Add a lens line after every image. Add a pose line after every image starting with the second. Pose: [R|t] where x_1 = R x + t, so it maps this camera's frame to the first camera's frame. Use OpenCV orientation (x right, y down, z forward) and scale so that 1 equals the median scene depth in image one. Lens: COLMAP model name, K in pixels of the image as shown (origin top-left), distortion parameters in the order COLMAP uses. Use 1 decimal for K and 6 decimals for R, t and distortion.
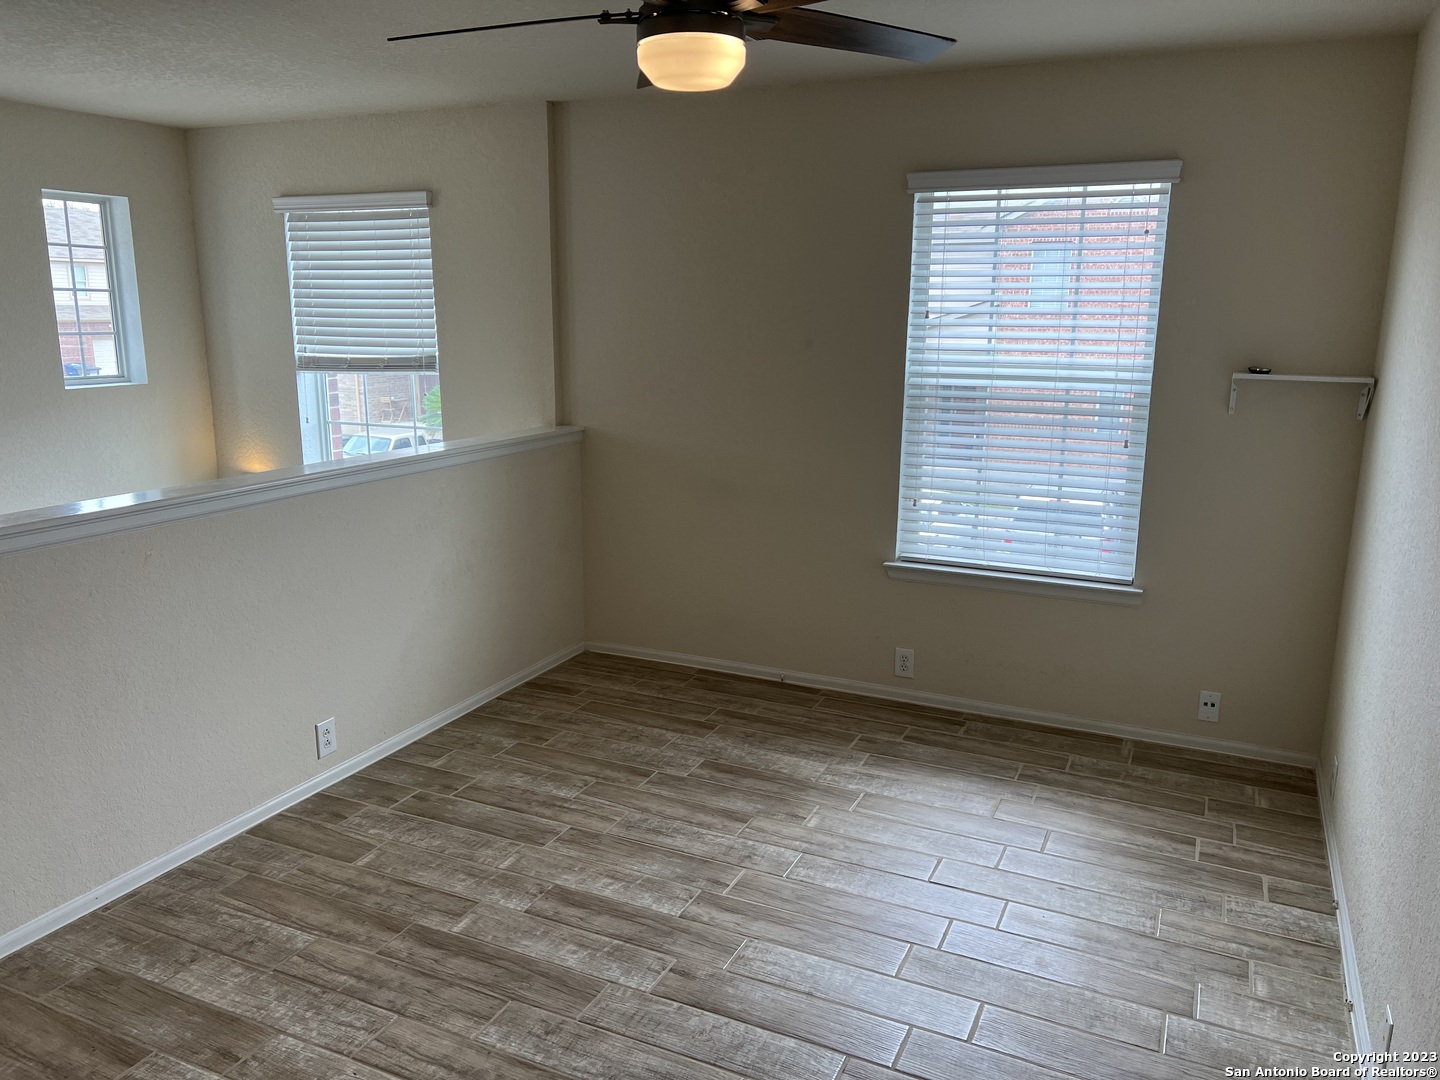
lens RADIAL K [[1084.3, 0, 709.3], [0, 1084.3, 547.3], [0, 0, 1]] dist [0.070597, -0.076460]
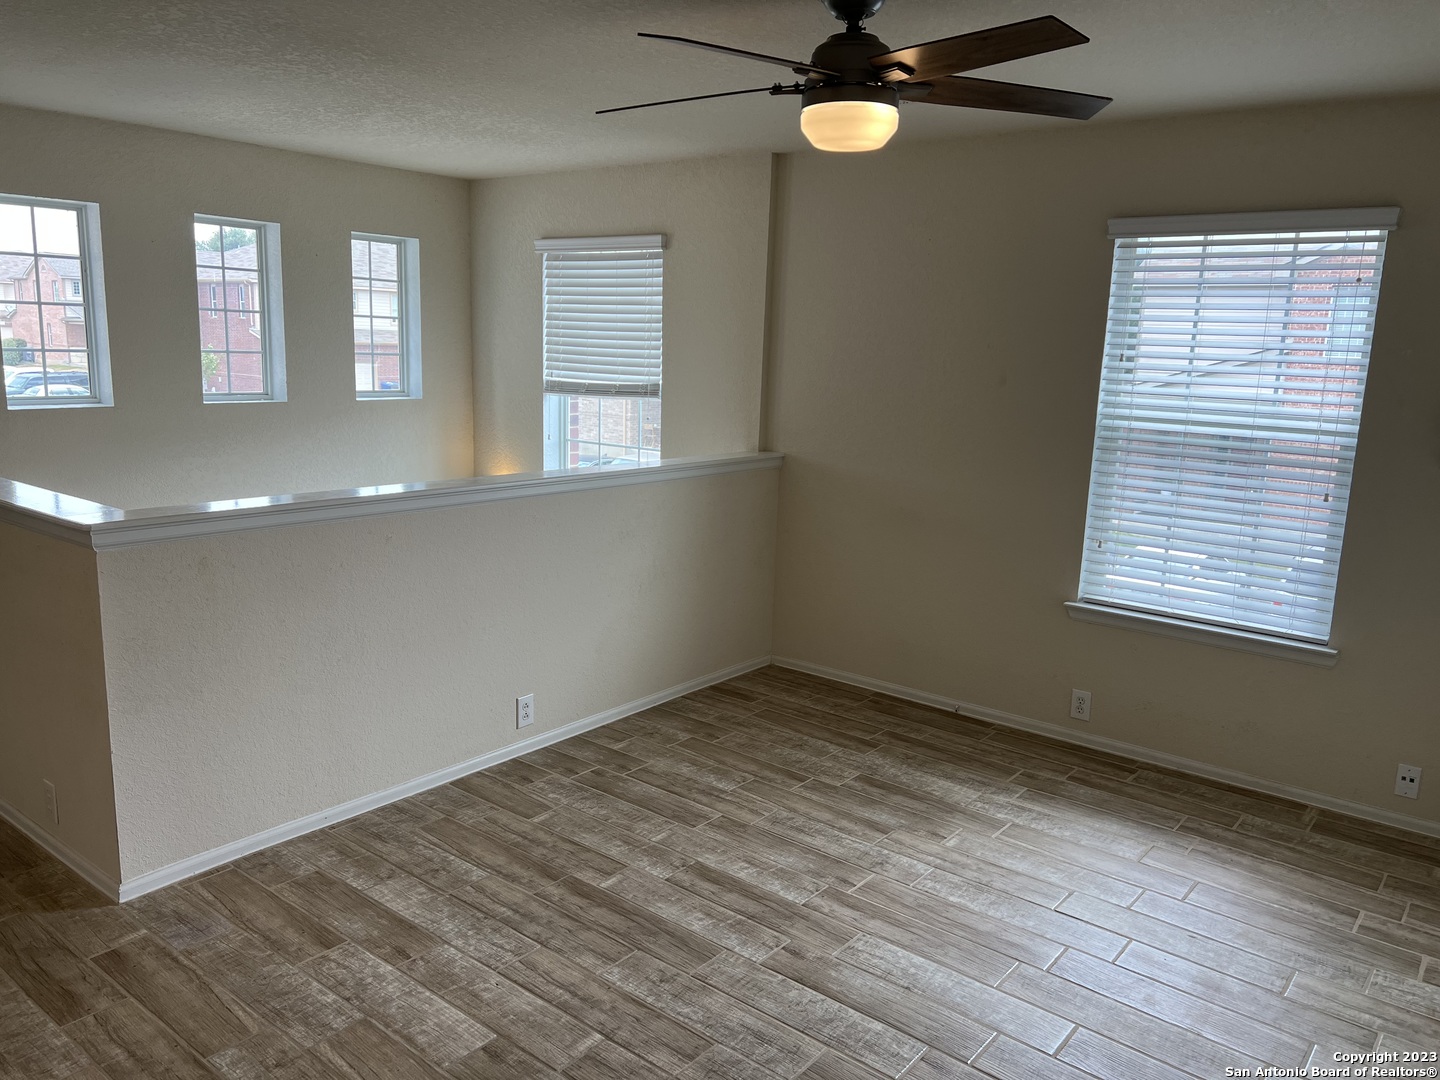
lens RADIAL K [[1084.3, 0, 708.2], [0, 1084.3, 545.5], [0, 0, 1]] dist [0.070597, -0.076460]
pose [[0.970945, 0.070883, -0.228565, 0.080960], [-0.078567, 0.996603, -0.024683, 0.014989], [0.226039, 0.041924, 0.973216, -0.065130]]
